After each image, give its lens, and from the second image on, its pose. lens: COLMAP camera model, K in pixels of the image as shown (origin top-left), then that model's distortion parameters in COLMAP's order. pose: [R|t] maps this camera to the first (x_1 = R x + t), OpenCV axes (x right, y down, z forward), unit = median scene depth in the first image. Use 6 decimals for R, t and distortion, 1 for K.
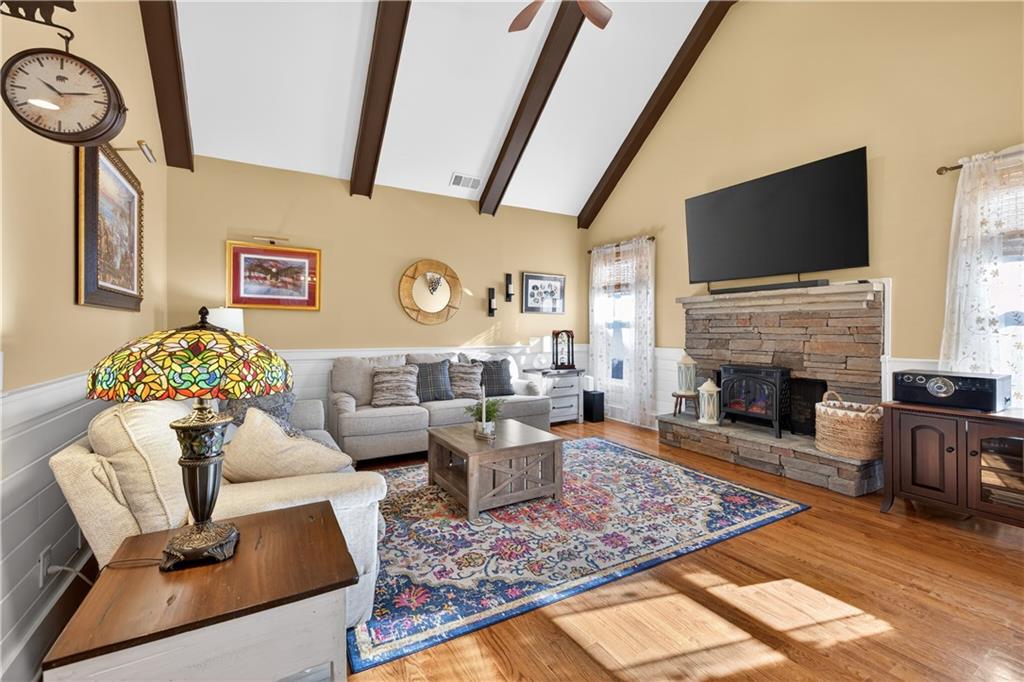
lens RADIAL K [[427.0, 0, 504.3], [0, 427.0, 329.3], [0, 0, 1]] dist [0.000801, 0.000223]
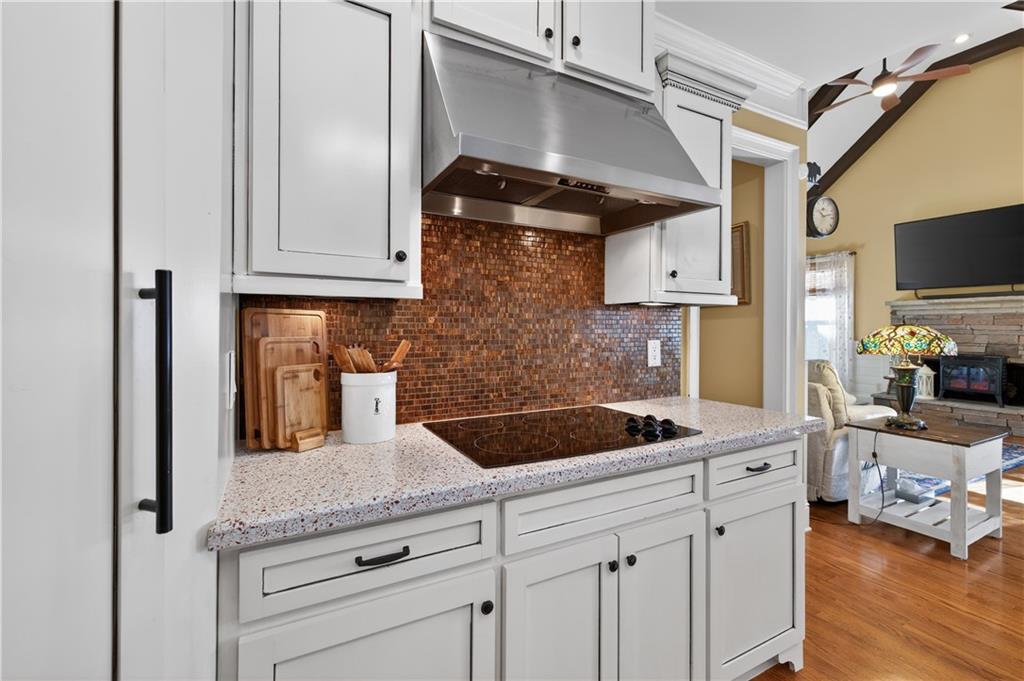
lens RADIAL K [[431.5, 0, 513.7], [0, 431.5, 329.0], [0, 0, 1]] dist [0.001897, 0.000549]
pose [[0.999146, 0.004381, -0.041095, -0.725430], [-0.004157, 0.999976, 0.005535, 0.005607], [0.041118, -0.005360, 0.999140, -0.366298]]
